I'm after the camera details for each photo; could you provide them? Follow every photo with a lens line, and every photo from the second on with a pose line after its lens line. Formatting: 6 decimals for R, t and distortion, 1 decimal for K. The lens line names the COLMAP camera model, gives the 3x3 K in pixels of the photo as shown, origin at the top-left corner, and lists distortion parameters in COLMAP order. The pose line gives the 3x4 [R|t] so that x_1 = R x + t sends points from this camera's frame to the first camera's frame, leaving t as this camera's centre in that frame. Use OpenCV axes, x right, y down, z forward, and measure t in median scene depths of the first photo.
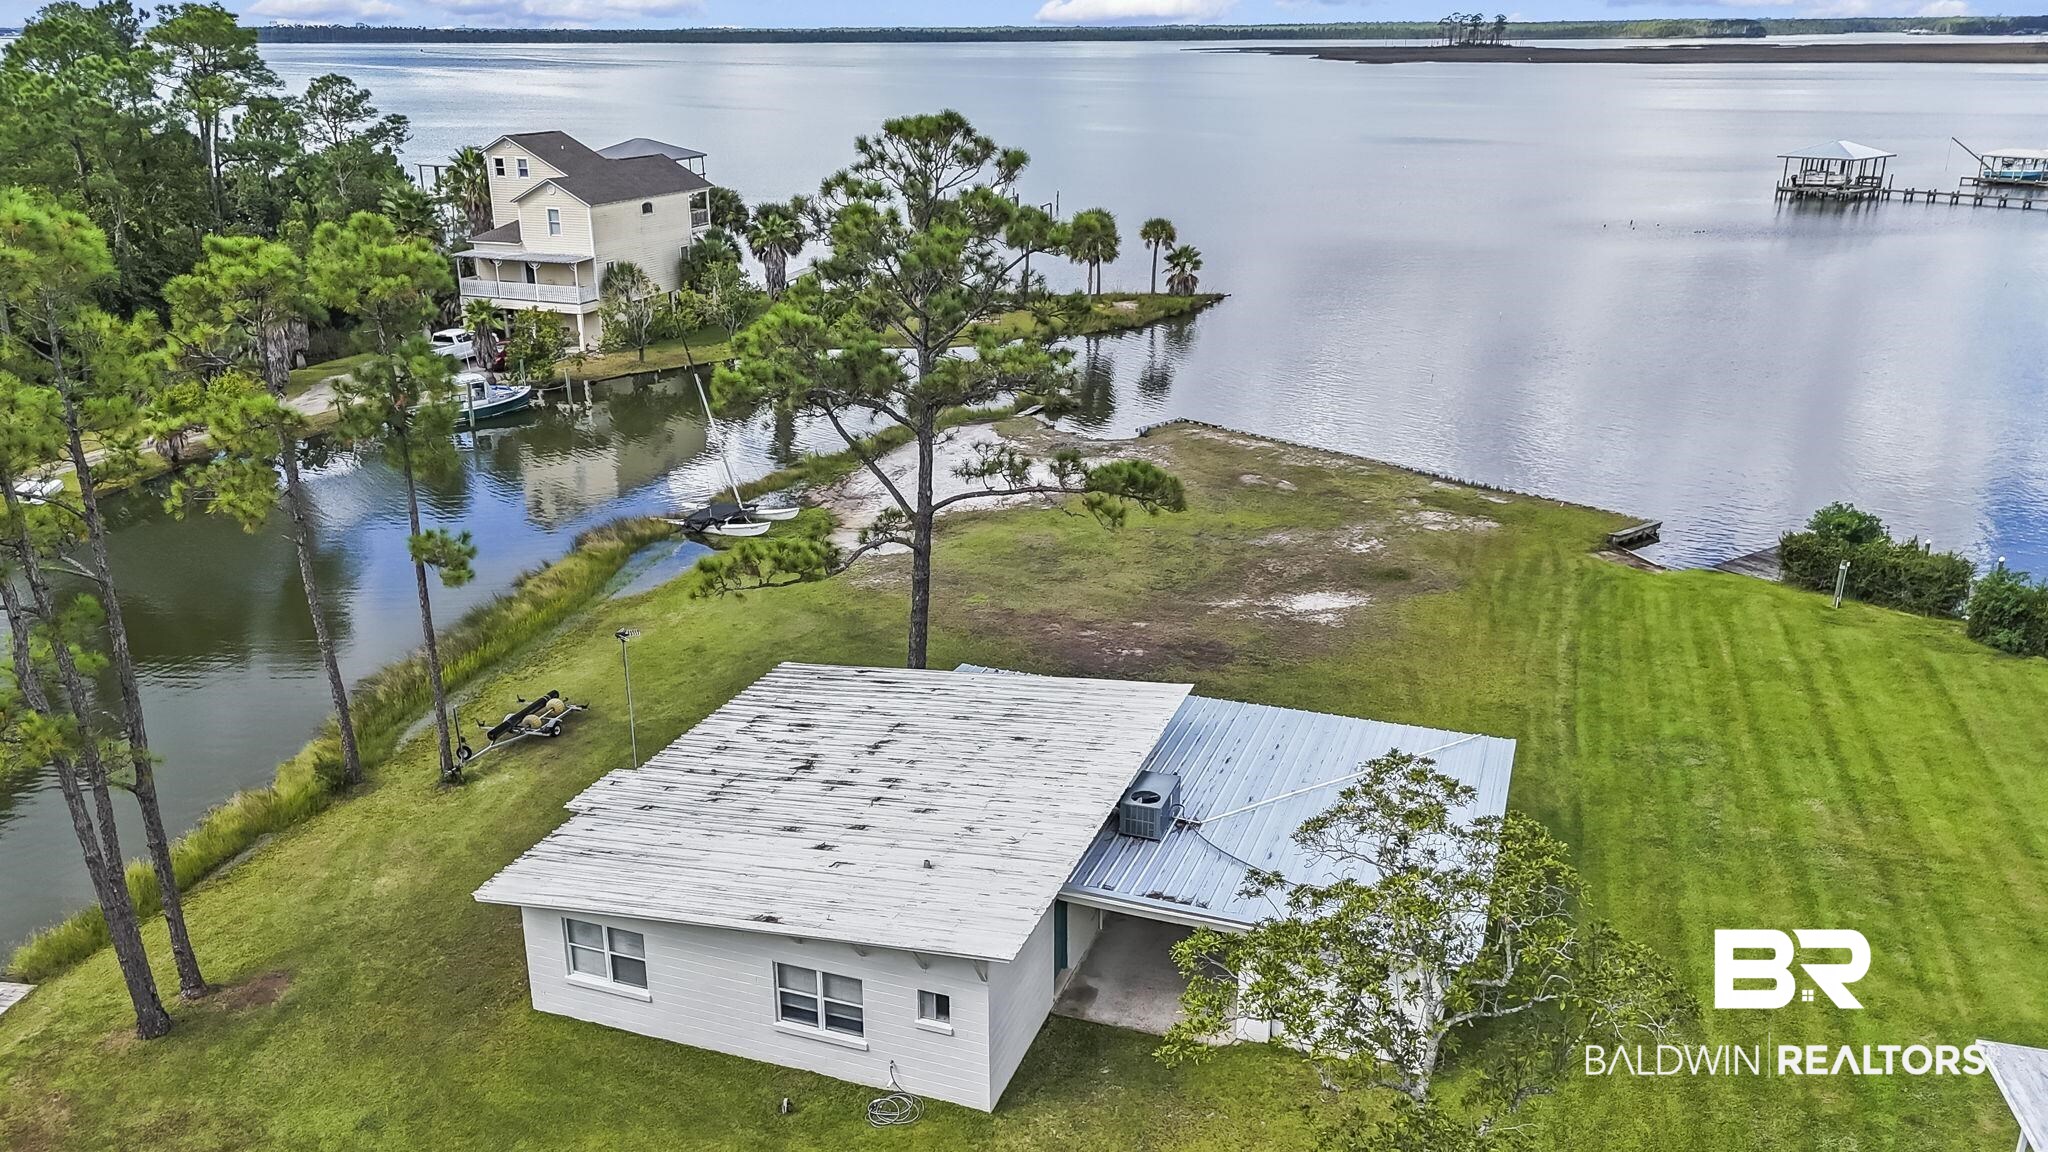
lens RADIAL K [[1557.3, 0, 1024.0], [0, 1557.3, 576.0], [0, 0, 1]] dist [0.085358, -0.102291]
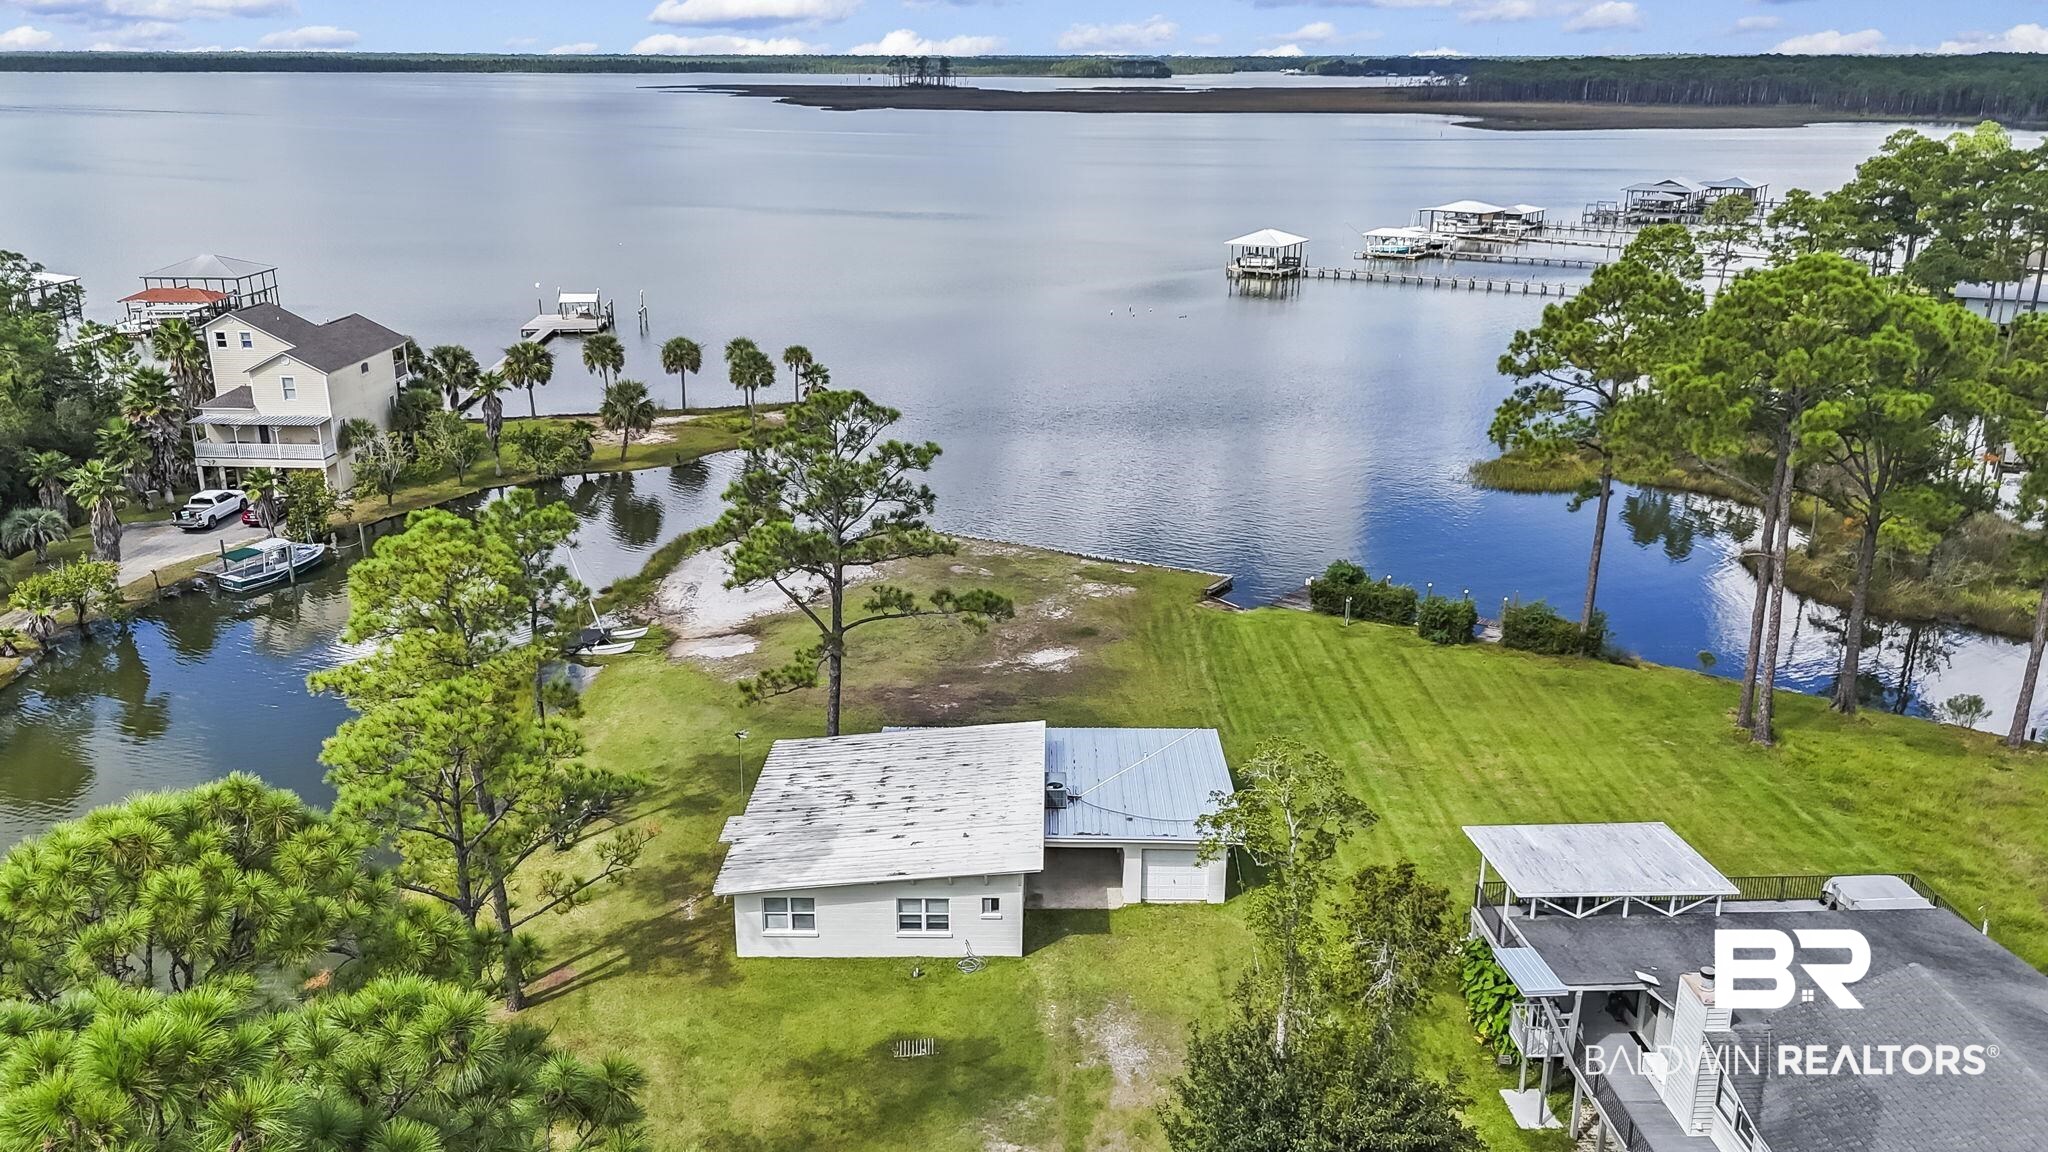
lens RADIAL K [[1598.9, 0, 1024.0], [0, 1598.9, 576.0], [0, 0, 1]] dist [0.064946, -0.062955]
pose [[0.944236, -0.096525, 0.314804, -0.340311], [0.102167, 0.994766, -0.001430, -0.067087], [-0.313019, 0.033513, 0.949155, -0.502471]]
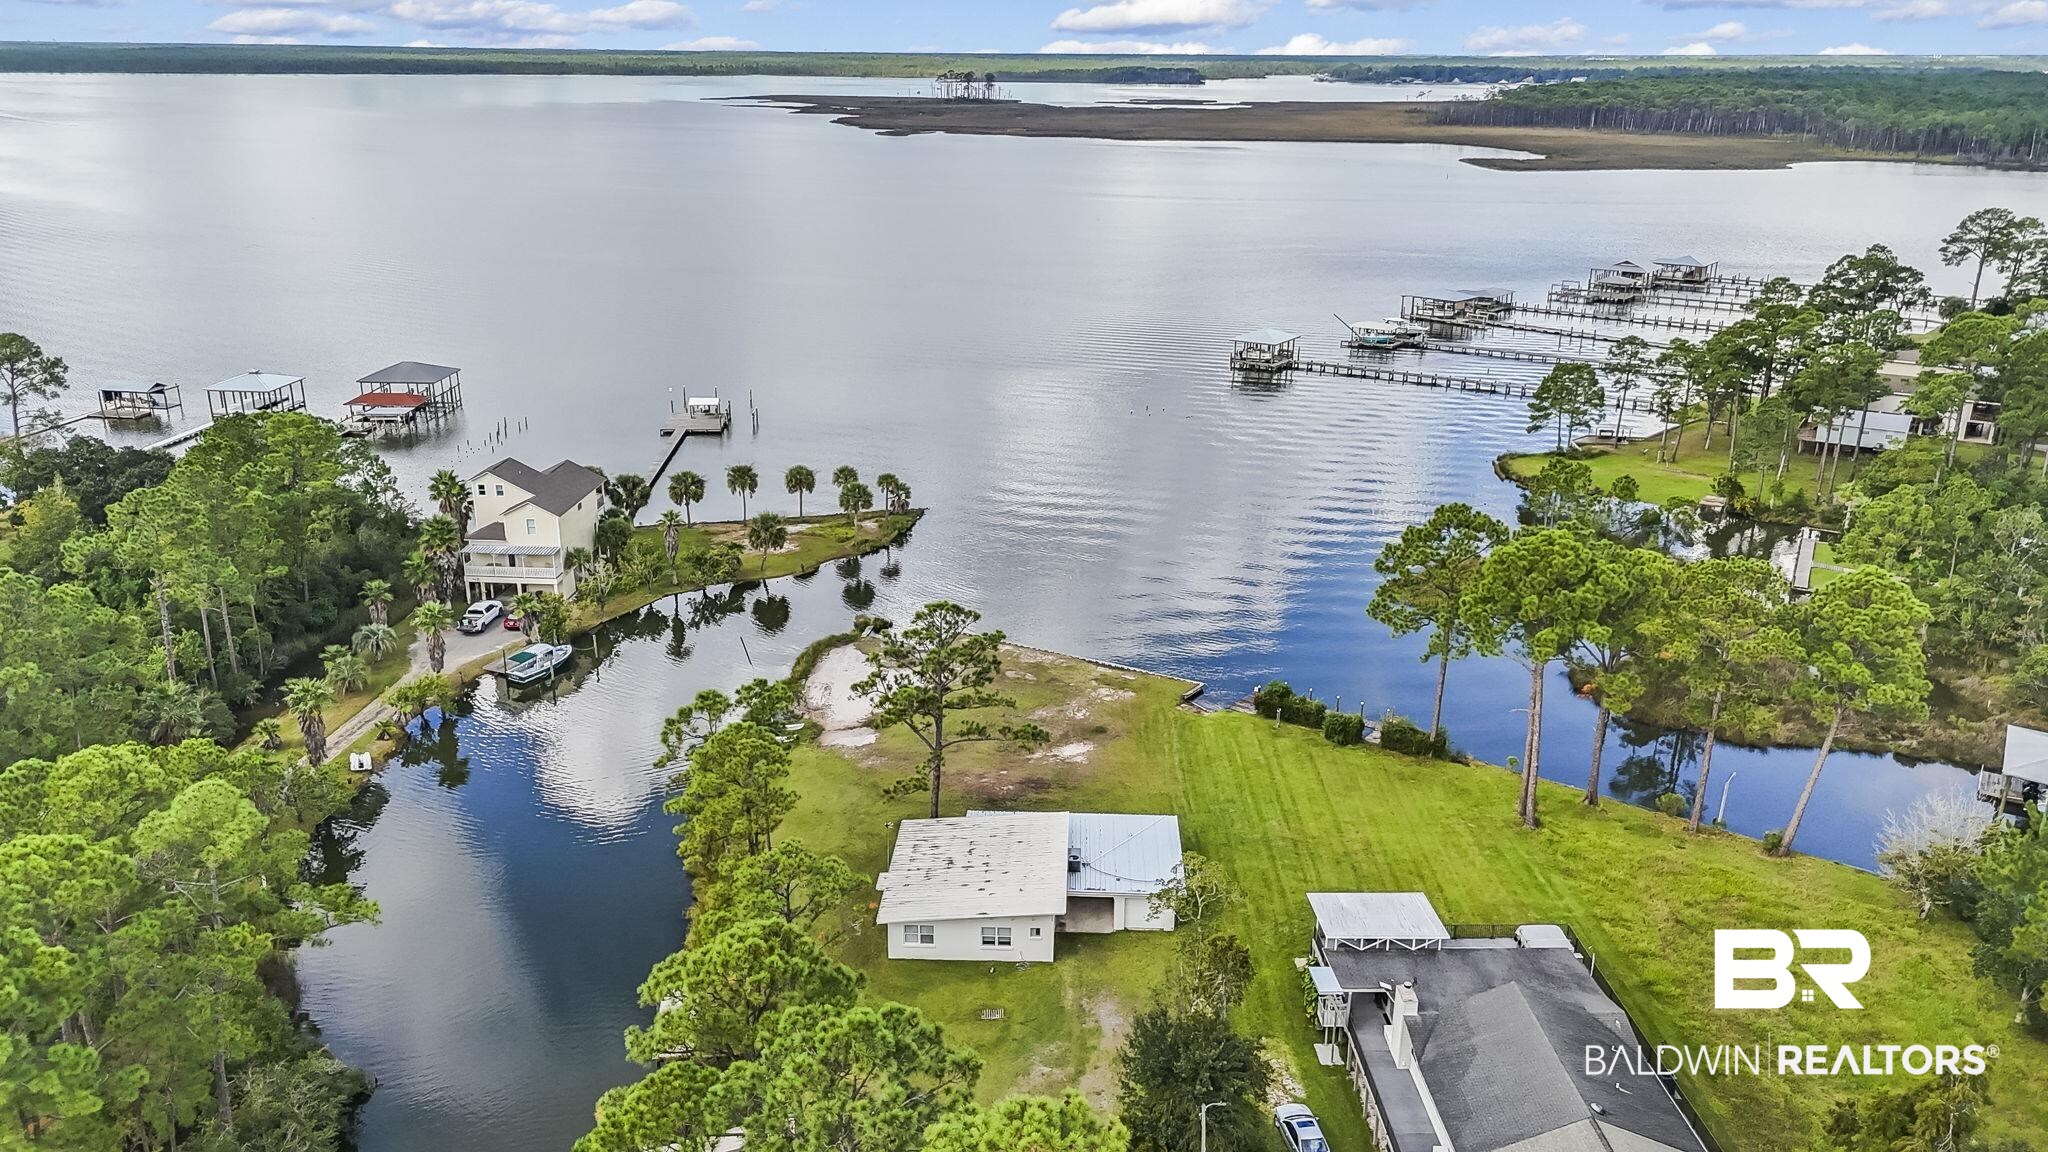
lens RADIAL K [[1557.3, 0, 1024.0], [0, 1557.3, 576.0], [0, 0, 1]] dist [0.085358, -0.102291]
pose [[0.952070, -0.089784, 0.292408, -0.558347], [0.088516, 0.995919, 0.017591, -0.304485], [-0.292794, 0.009135, 0.956132, -1.229208]]
